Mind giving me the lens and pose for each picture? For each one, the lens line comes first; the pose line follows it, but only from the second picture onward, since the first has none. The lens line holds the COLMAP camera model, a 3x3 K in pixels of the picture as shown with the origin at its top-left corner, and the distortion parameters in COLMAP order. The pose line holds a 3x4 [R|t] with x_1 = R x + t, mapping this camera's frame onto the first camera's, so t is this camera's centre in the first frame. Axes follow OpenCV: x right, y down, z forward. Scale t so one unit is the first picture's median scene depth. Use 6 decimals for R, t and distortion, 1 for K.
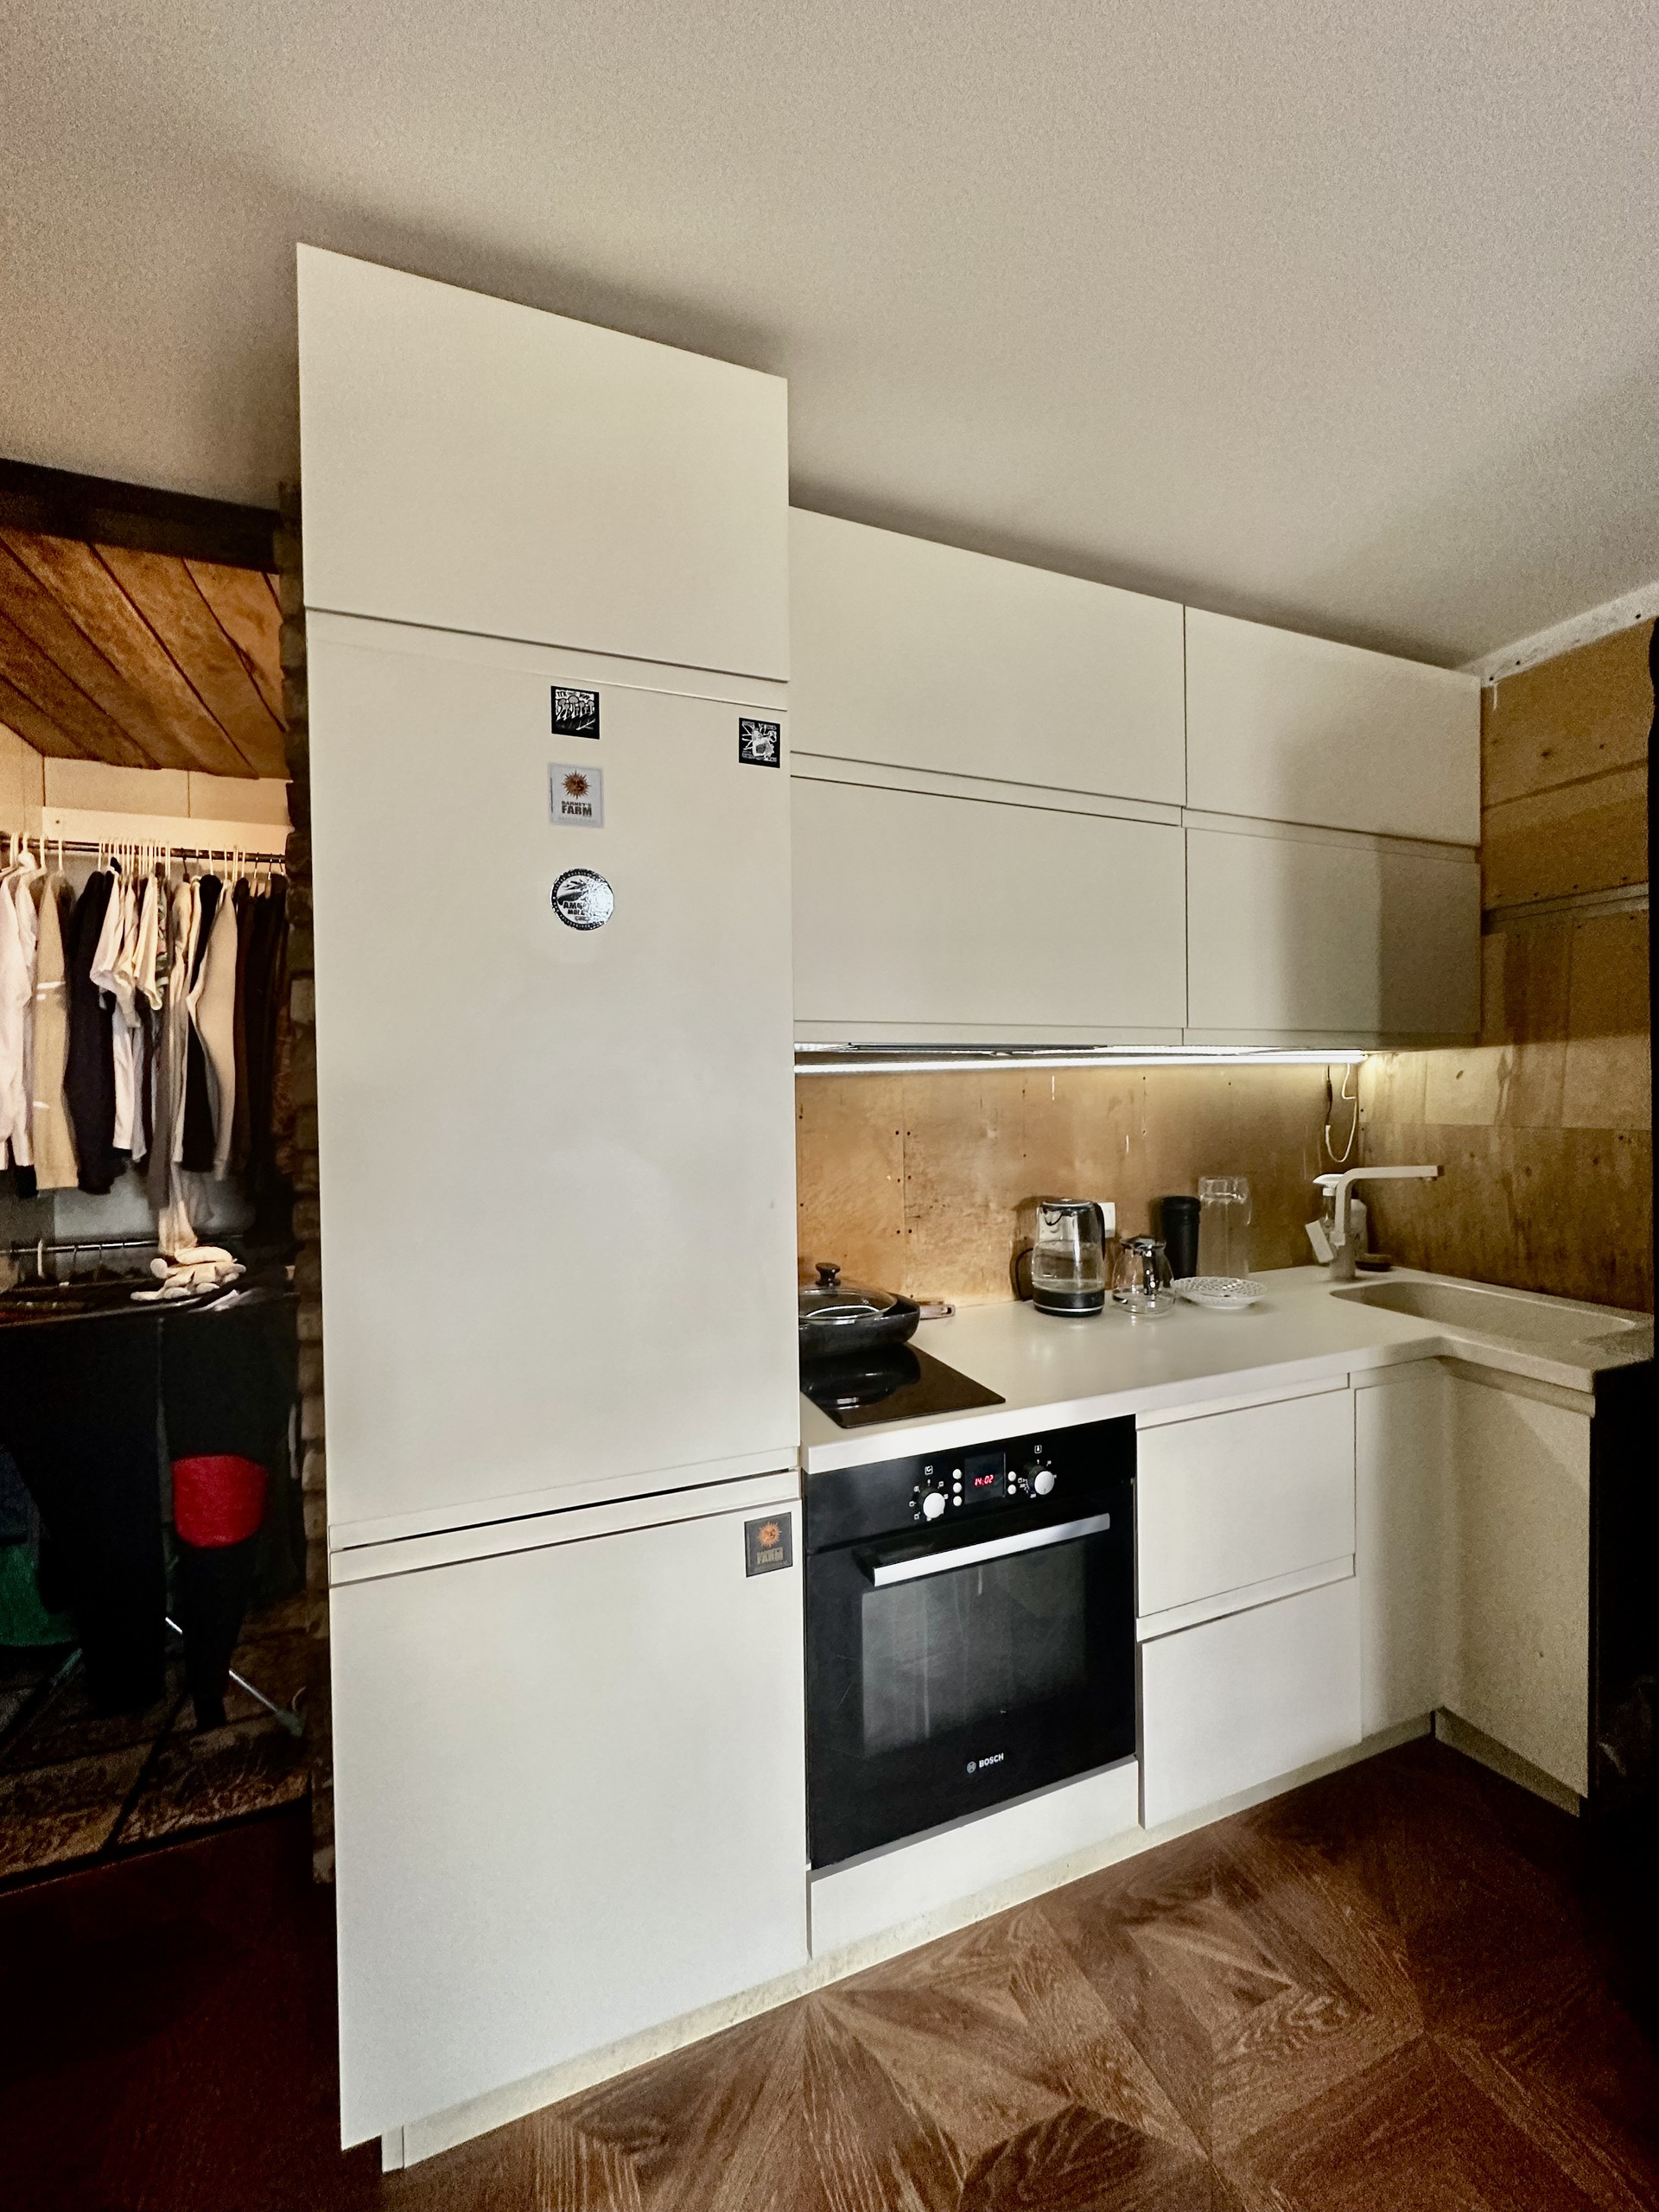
lens RADIAL K [[882.1, 0, 828.1], [0, 882.1, 1102.5], [0, 0, 1]] dist [-0.001834, 0.000503]
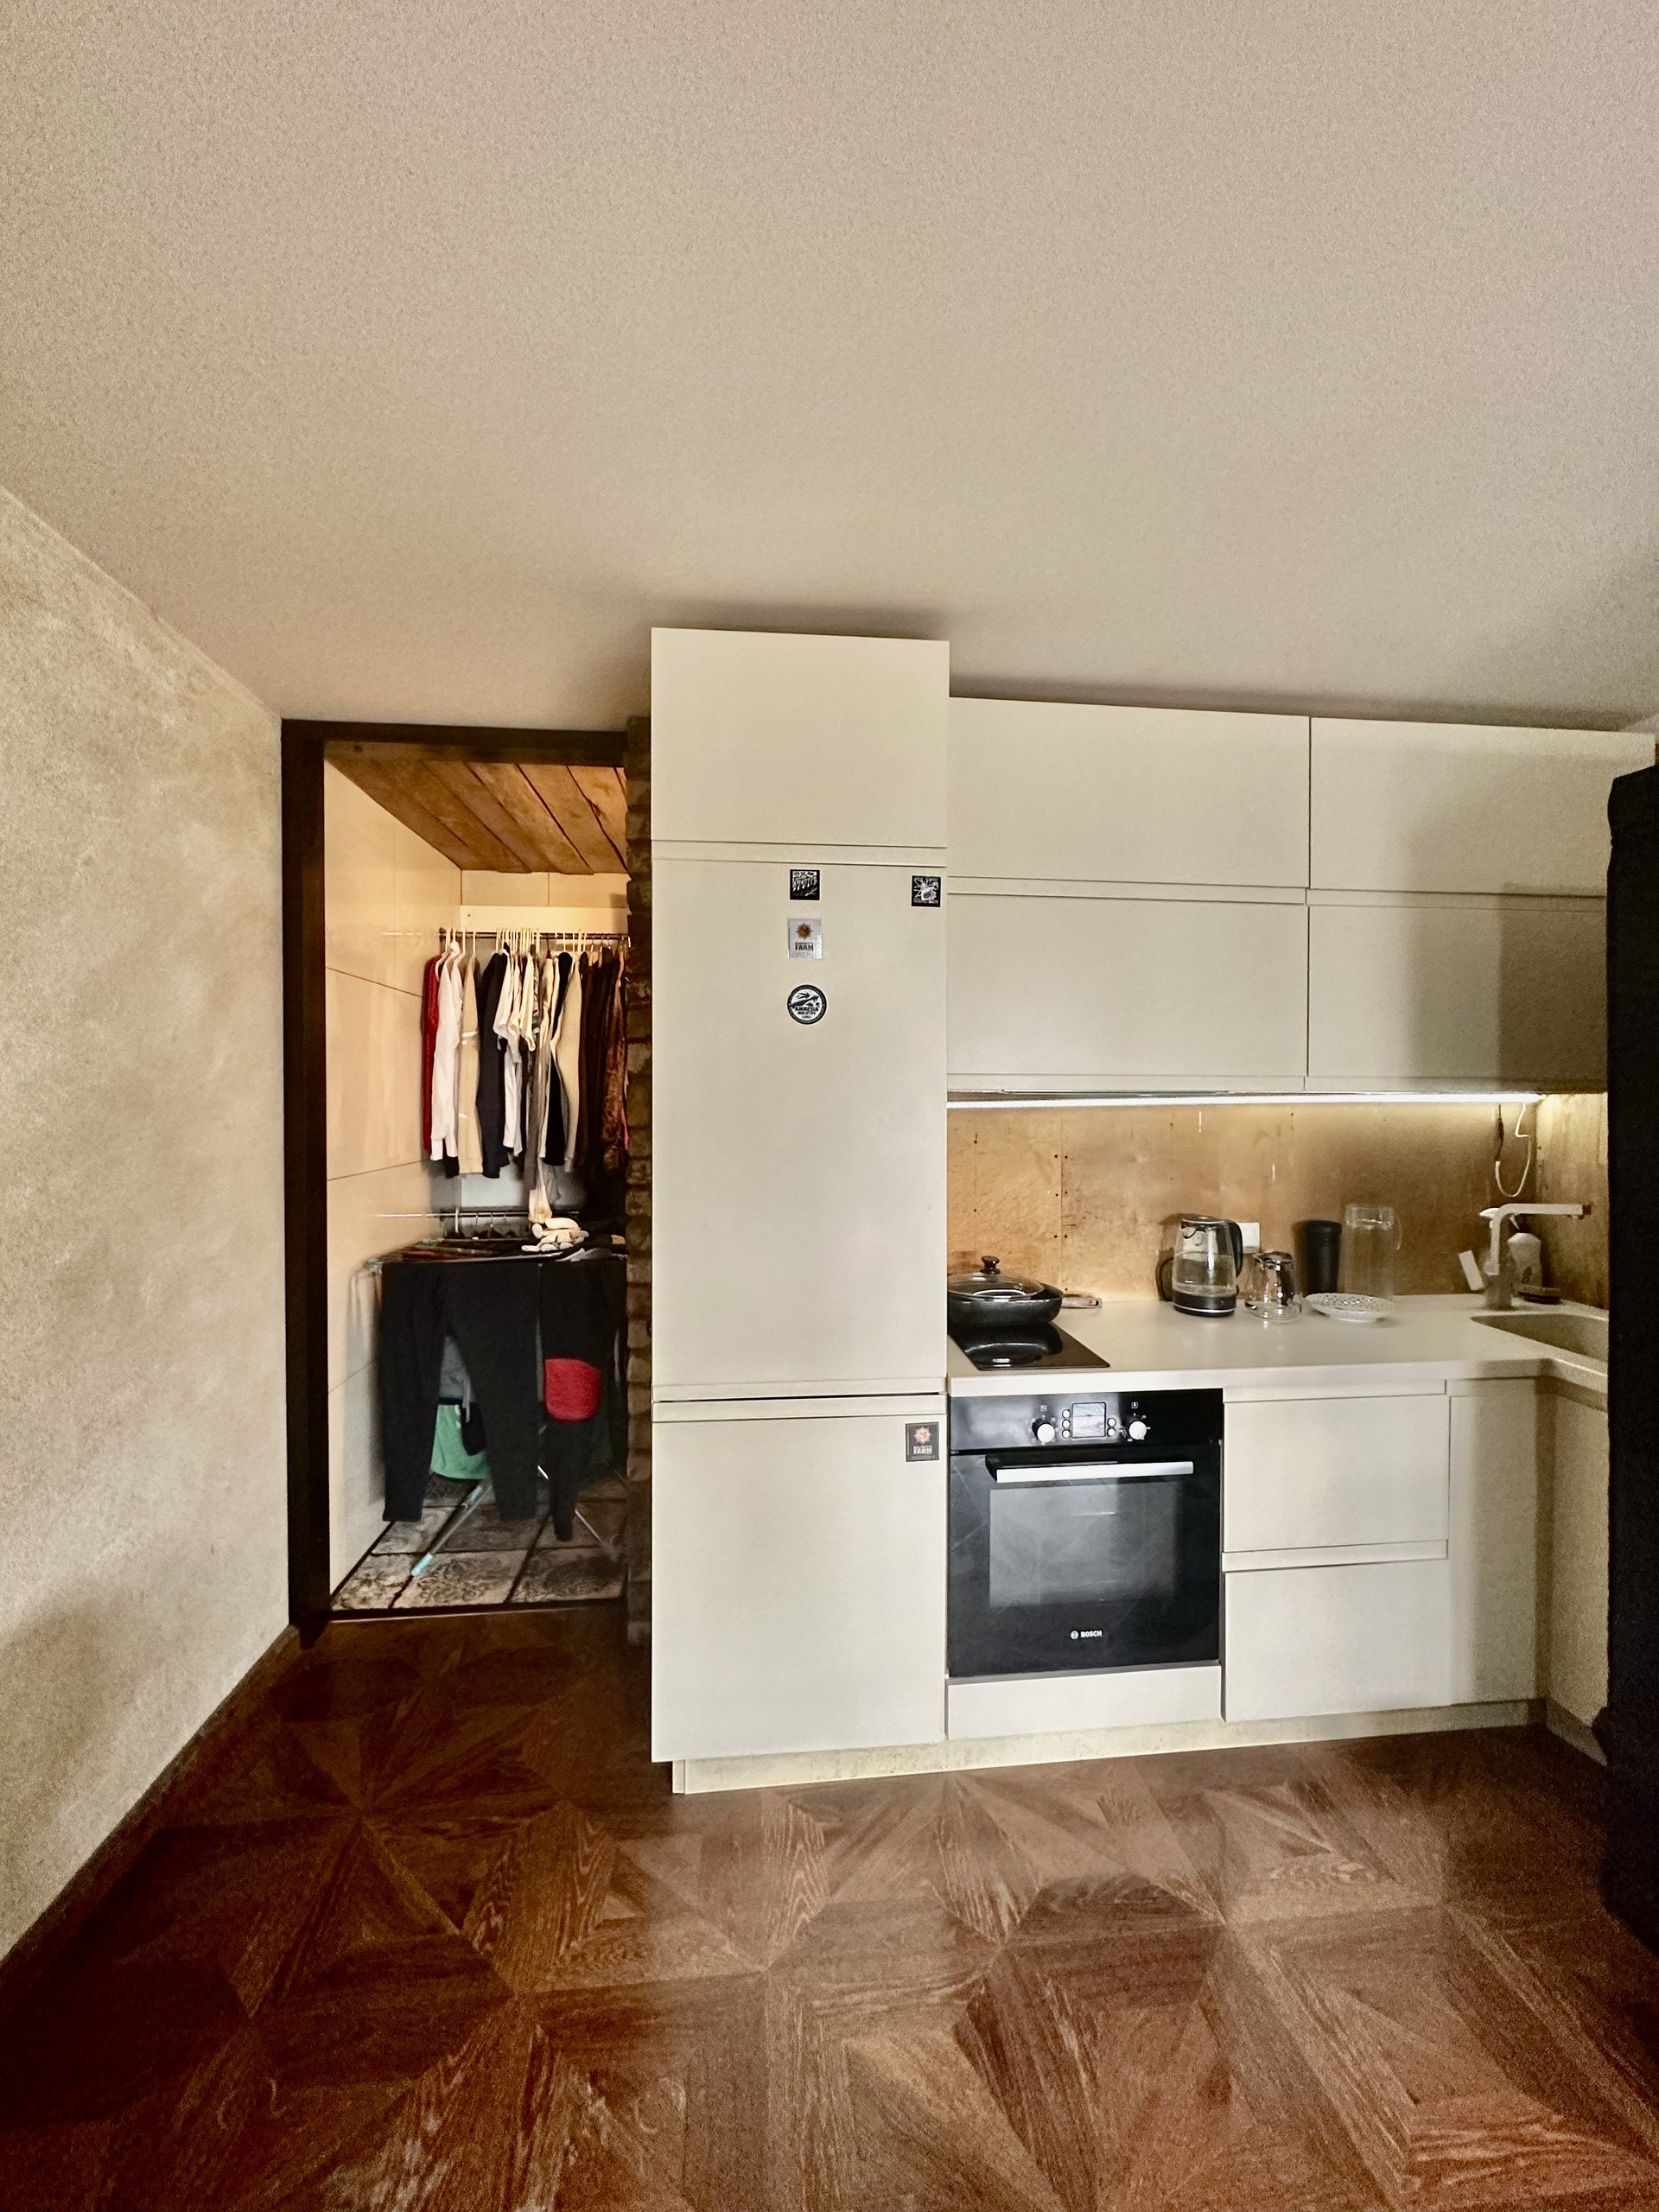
lens RADIAL K [[882.1, 0, 829.7], [0, 882.1, 1100.9], [0, 0, 1]] dist [-0.001834, 0.000503]
pose [[0.961809, 0.018394, -0.273104, 0.121435], [-0.020470, 0.999779, -0.004753, -0.034603], [0.272956, 0.010161, 0.961973, -0.311935]]
